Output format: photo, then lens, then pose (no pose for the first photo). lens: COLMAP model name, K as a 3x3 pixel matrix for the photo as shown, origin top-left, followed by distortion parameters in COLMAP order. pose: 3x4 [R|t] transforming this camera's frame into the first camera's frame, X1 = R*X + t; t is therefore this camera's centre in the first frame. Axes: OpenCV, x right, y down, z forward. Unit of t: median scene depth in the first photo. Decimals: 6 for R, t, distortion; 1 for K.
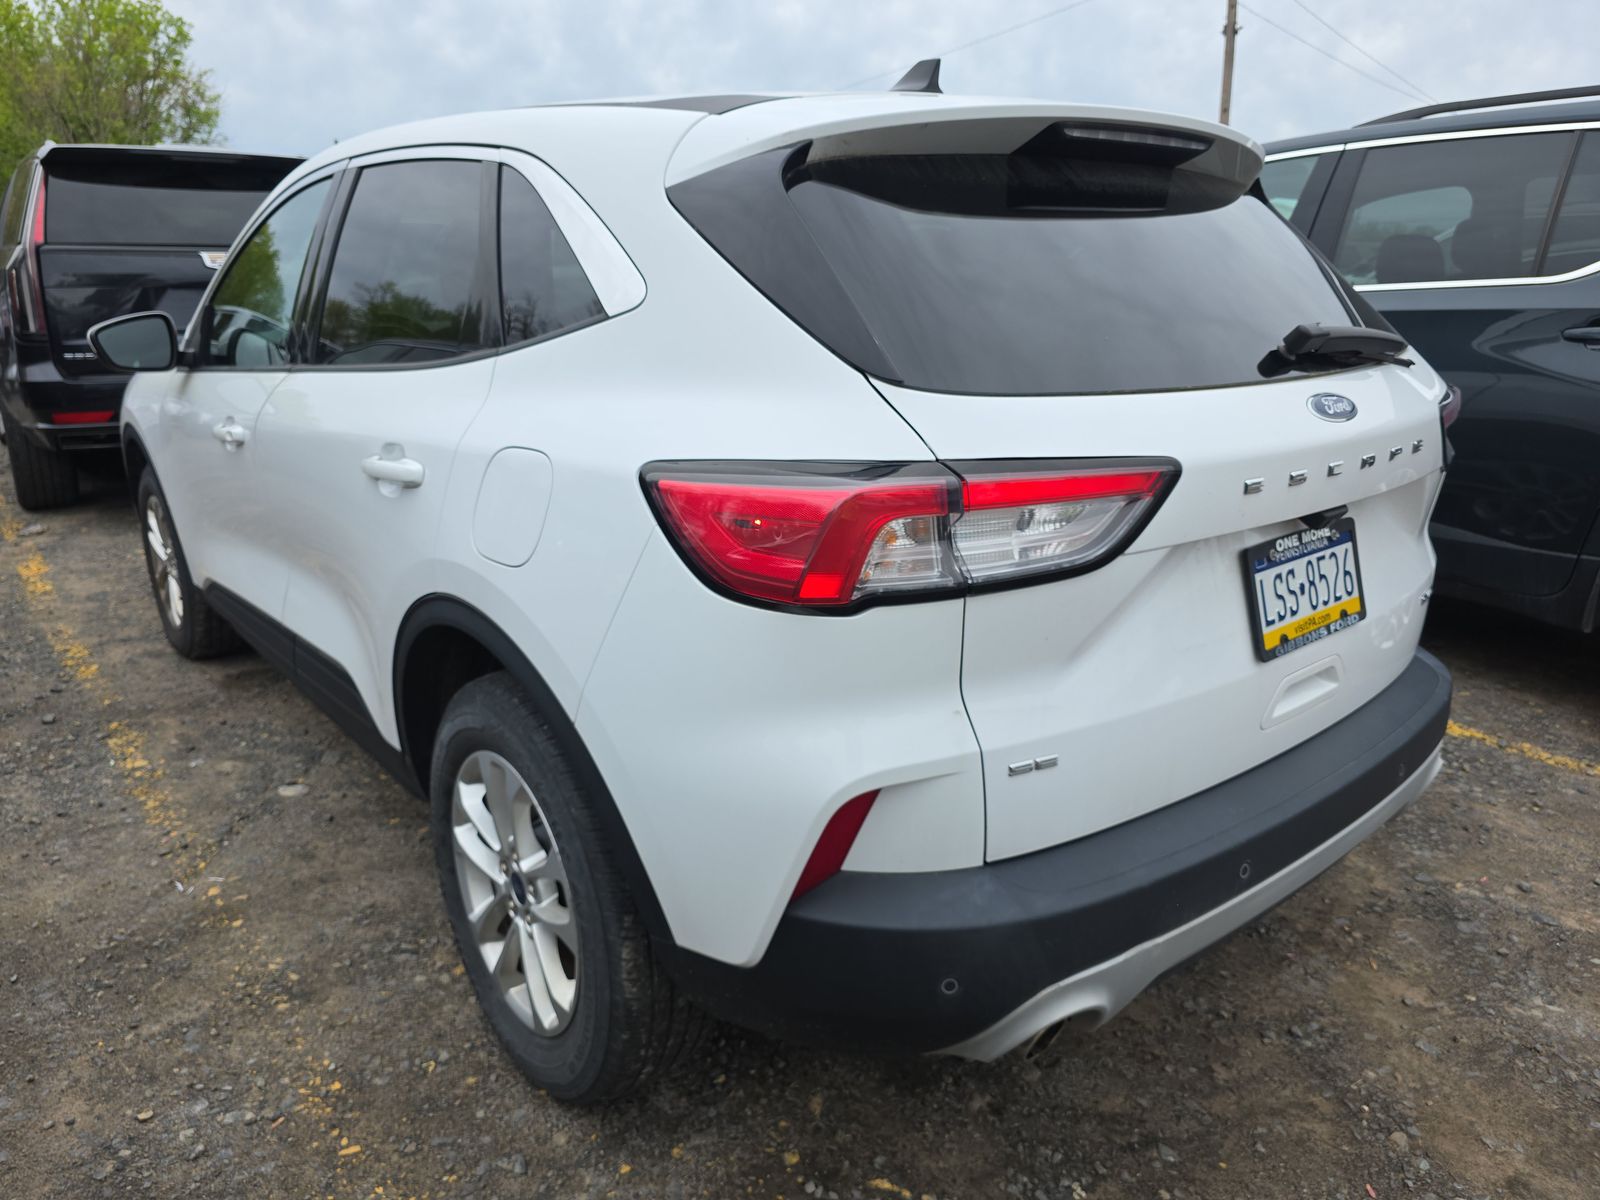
lens RADIAL K [[1083.8, 0, 812.7], [0, 1083.8, 585.6], [0, 0, 1]] dist [0.052647, -0.049993]
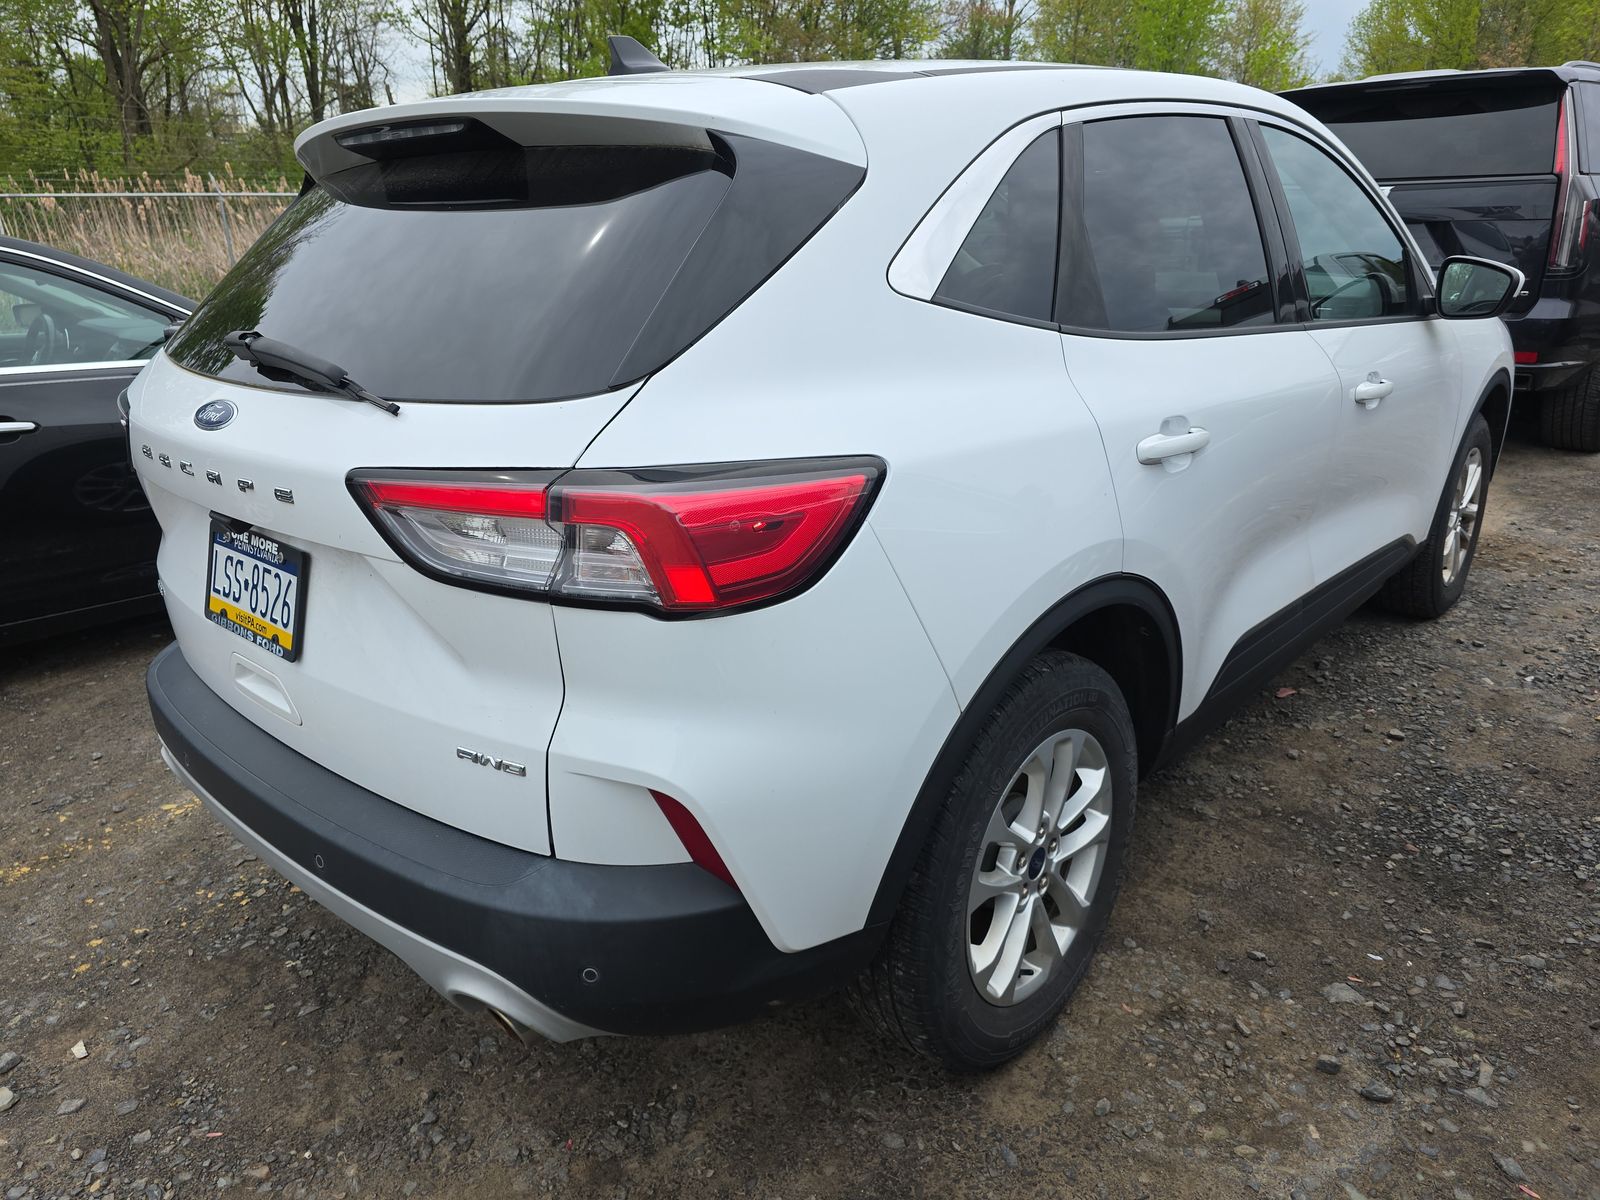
lens RADIAL K [[1082.8, 0, 800.0], [0, 1082.8, 600.0], [0, 0, 1]] dist [0.049881, -0.049759]
pose [[0.142448, 0.325435, -0.934773, 1.462217], [-0.244942, 0.926620, 0.285270, -0.400198], [0.959016, 0.188329, 0.211708, 1.250950]]
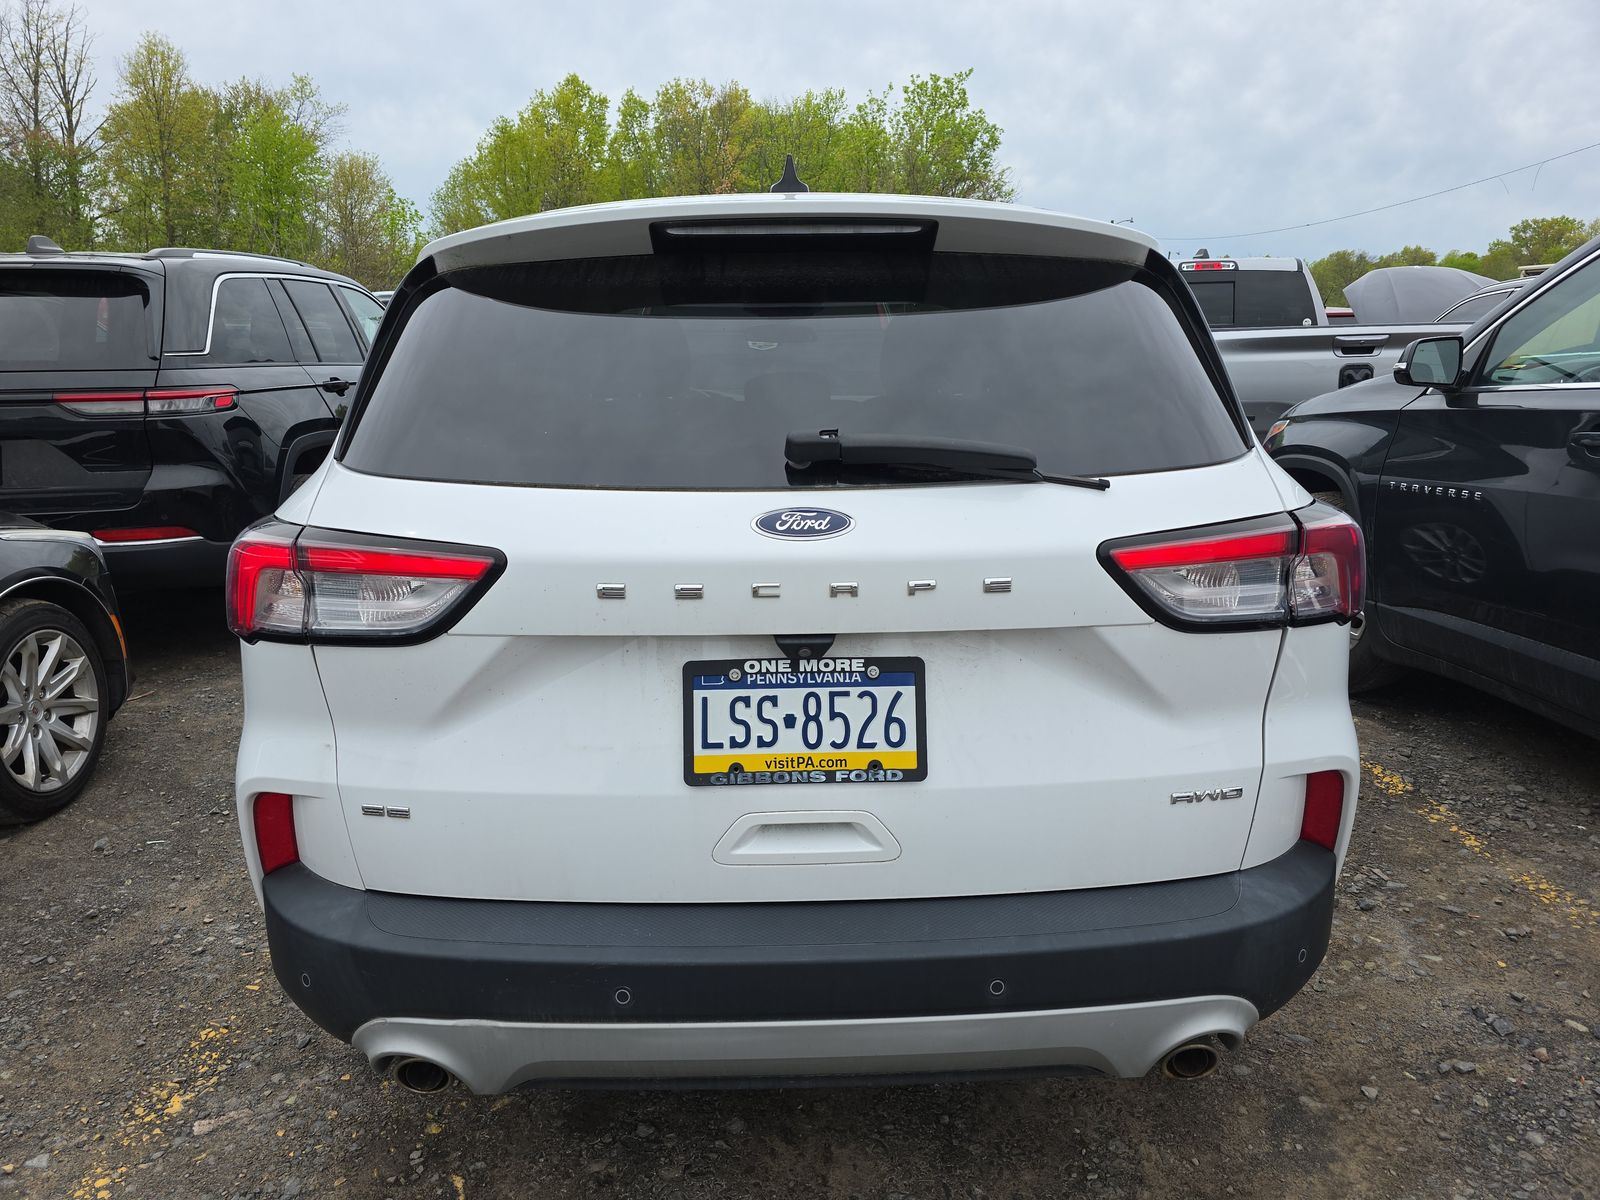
lens RADIAL K [[1082.8, 0, 800.0], [0, 1082.8, 600.0], [0, 0, 1]] dist [0.049881, -0.049759]
pose [[0.787357, 0.138651, -0.600703, 0.944049], [-0.165955, 0.986082, 0.010081, -0.101982], [0.593740, 0.091752, 0.799409, 0.278995]]
